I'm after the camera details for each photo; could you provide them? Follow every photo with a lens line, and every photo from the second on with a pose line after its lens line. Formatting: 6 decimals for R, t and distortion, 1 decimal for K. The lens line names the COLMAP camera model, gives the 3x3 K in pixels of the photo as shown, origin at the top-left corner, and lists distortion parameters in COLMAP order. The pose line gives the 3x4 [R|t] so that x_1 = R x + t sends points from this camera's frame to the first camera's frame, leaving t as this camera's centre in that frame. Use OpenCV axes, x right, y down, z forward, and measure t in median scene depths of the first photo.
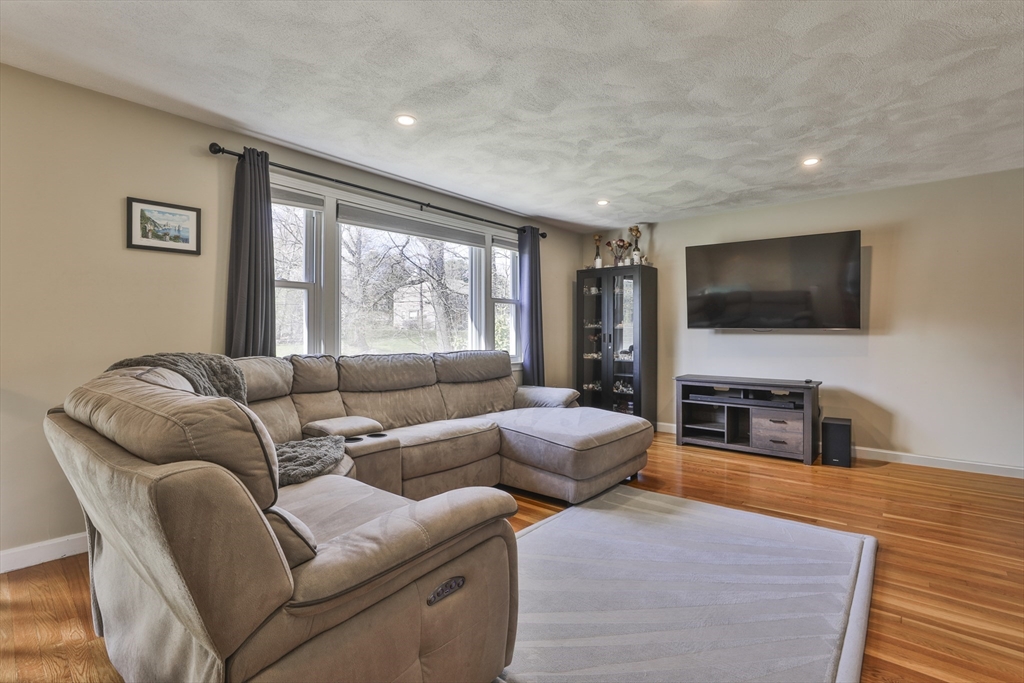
lens RADIAL K [[478.6, 0, 520.9], [0, 478.6, 329.7], [0, 0, 1]] dist [-0.047921, 0.012324]
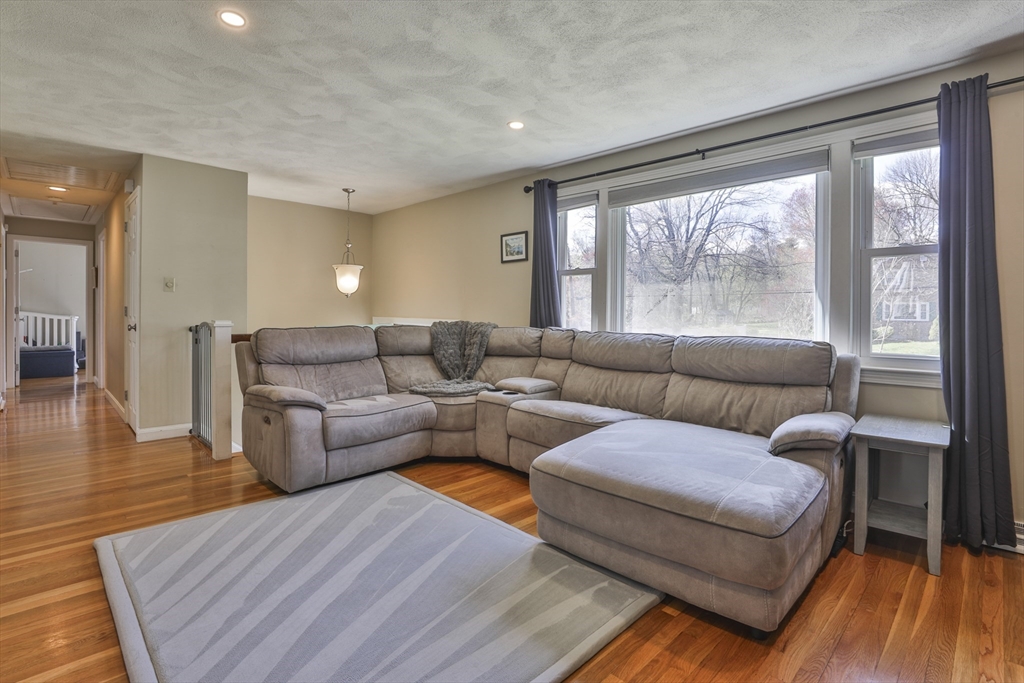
lens RADIAL K [[501.1, 0, 512.9], [0, 501.1, 318.5], [0, 0, 1]] dist [-0.030737, -0.000327]
pose [[-0.105132, 0.009917, -0.994409, 0.661718], [-0.000836, 0.999949, 0.010061, 0.010368], [0.994458, 0.001889, -0.105118, 0.769986]]
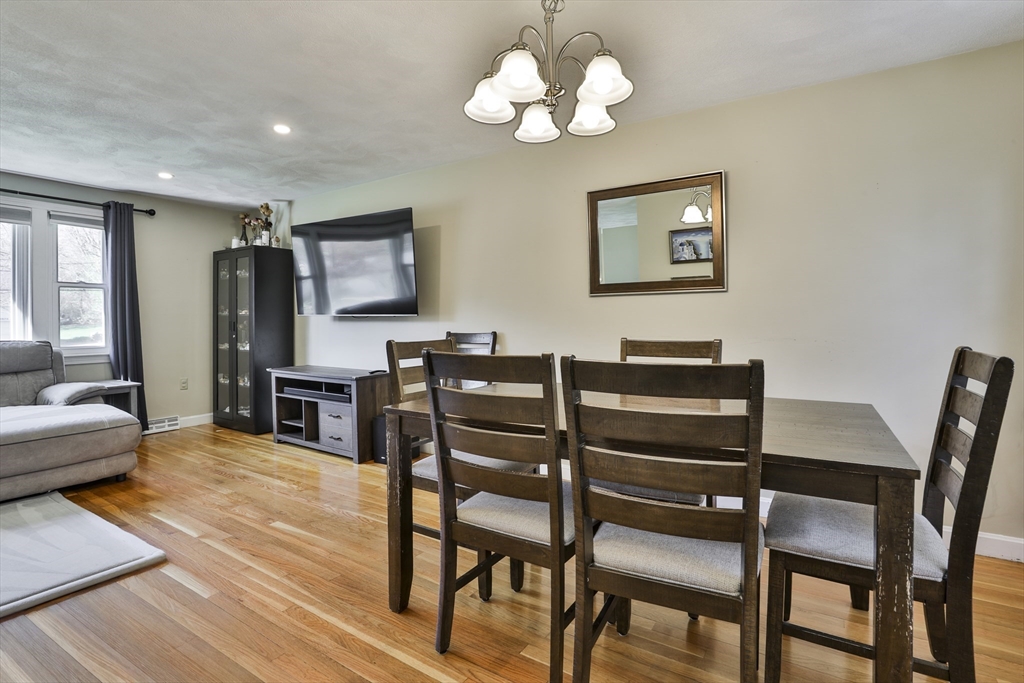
lens RADIAL K [[499.1, 0, 515.6], [0, 499.1, 320.2], [0, 0, 1]] dist [-0.000147, -0.000152]
pose [[0.995620, -0.005329, 0.093340, 0.830541], [0.004980, 0.999980, 0.003969, 0.005904], [-0.093359, -0.003487, 0.995626, 0.001517]]
